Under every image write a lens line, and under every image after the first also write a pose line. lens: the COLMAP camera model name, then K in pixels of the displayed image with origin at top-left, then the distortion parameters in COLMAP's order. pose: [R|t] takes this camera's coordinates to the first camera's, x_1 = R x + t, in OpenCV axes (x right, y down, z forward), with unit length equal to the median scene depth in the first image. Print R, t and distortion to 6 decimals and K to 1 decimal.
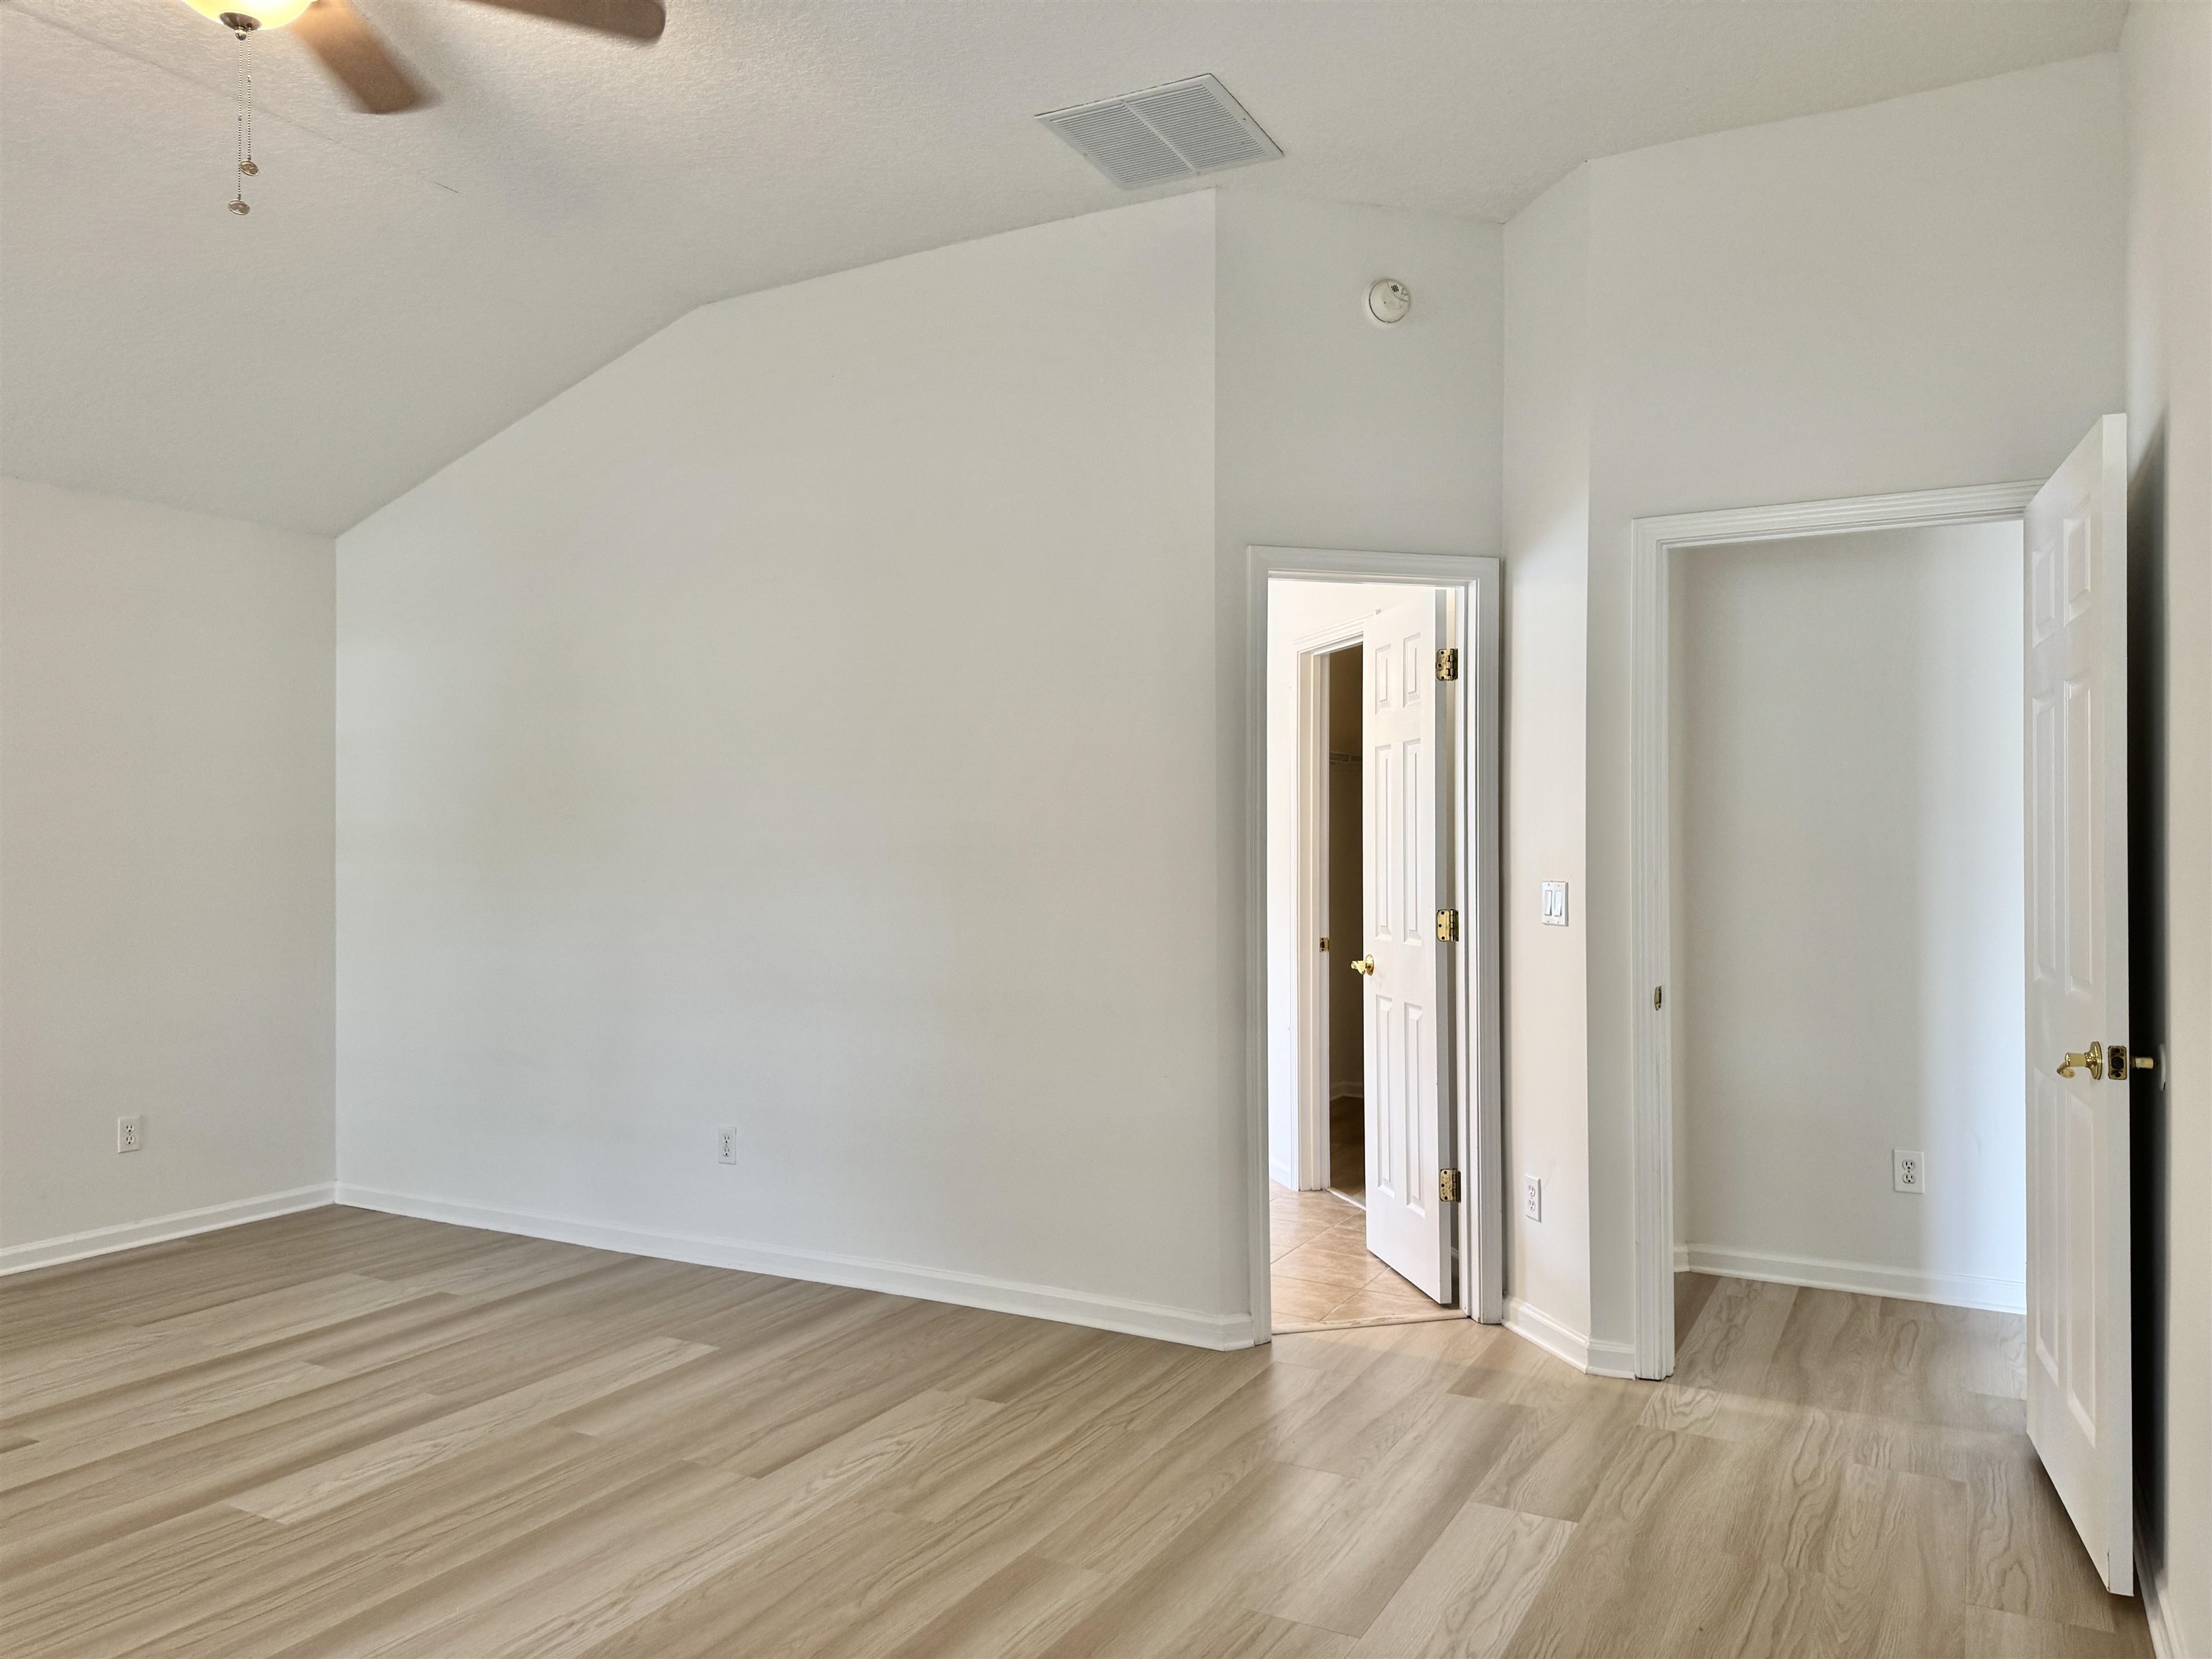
lens RADIAL K [[1548.8, 0, 1099.9], [0, 1548.8, 836.6], [0, 0, 1]] dist [0.094969, -0.143978]
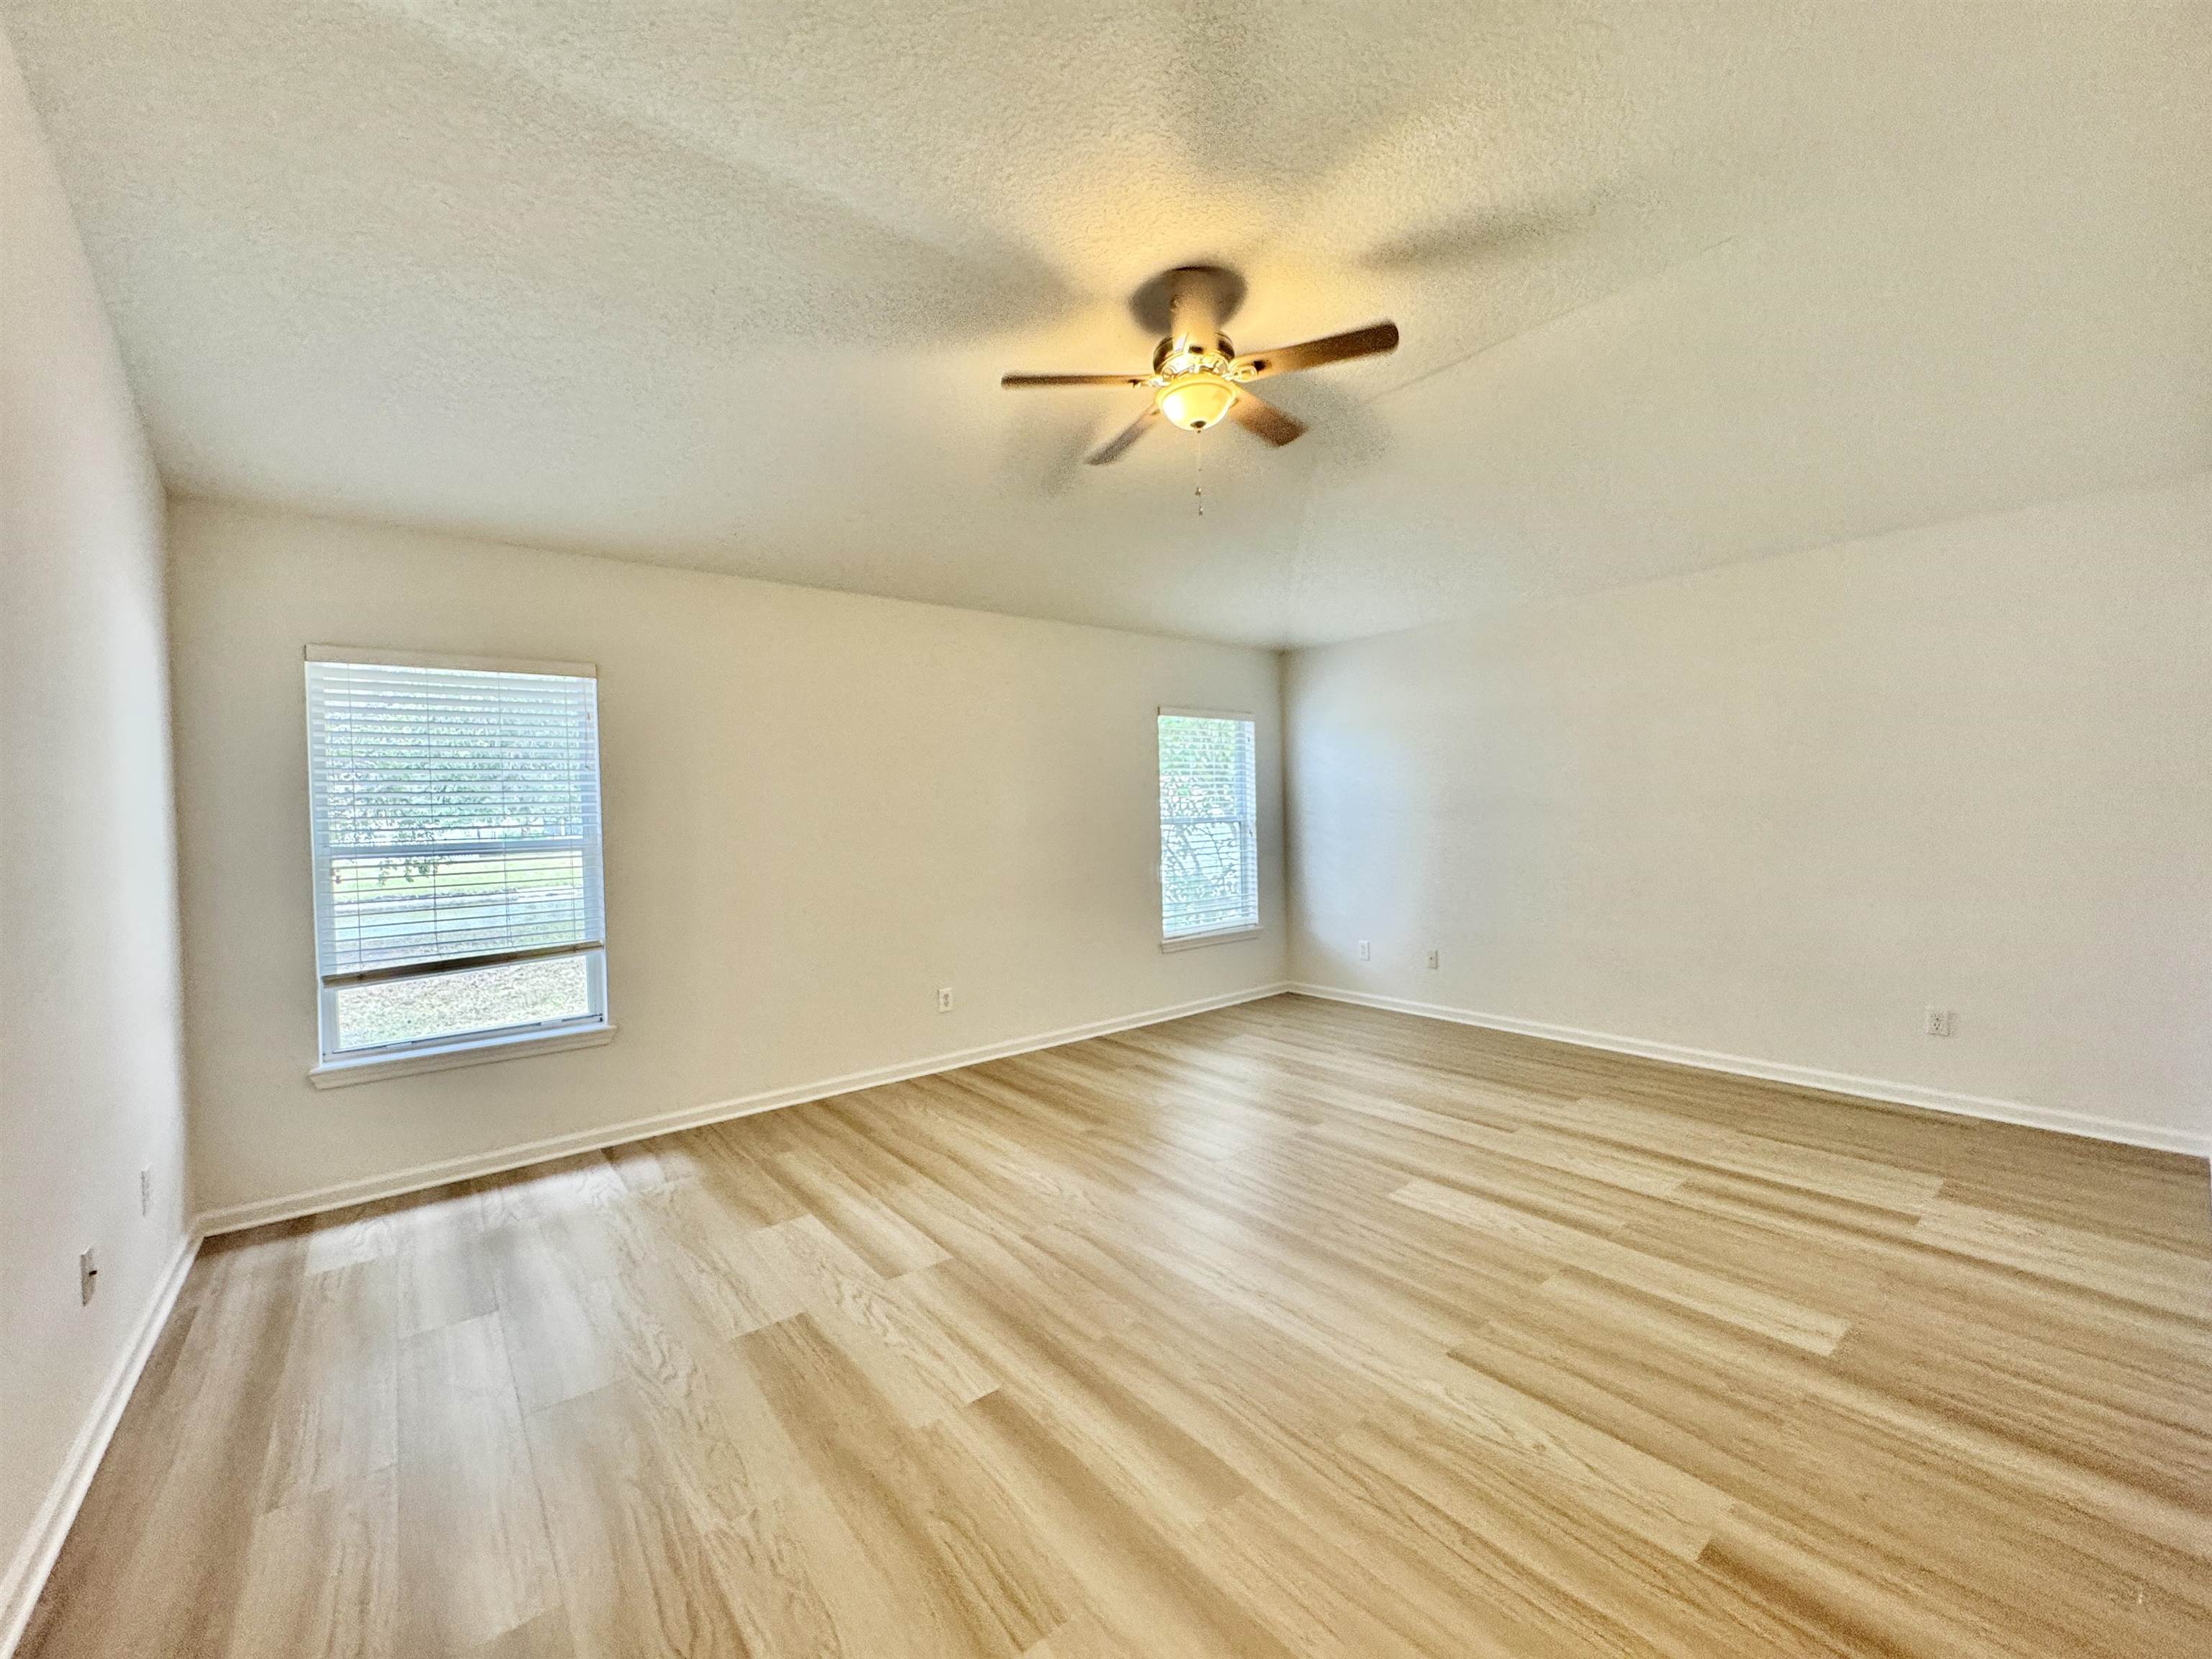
lens RADIAL K [[890.3, 0, 1112.4], [0, 890.3, 829.8], [0, 0, 1]] dist [0.000303, -0.000209]
pose [[-0.363514, 0.029049, -0.931136, 0.429139], [0.027098, 0.999421, 0.020601, -0.000359], [0.931194, -0.017743, -0.364091, 0.915915]]
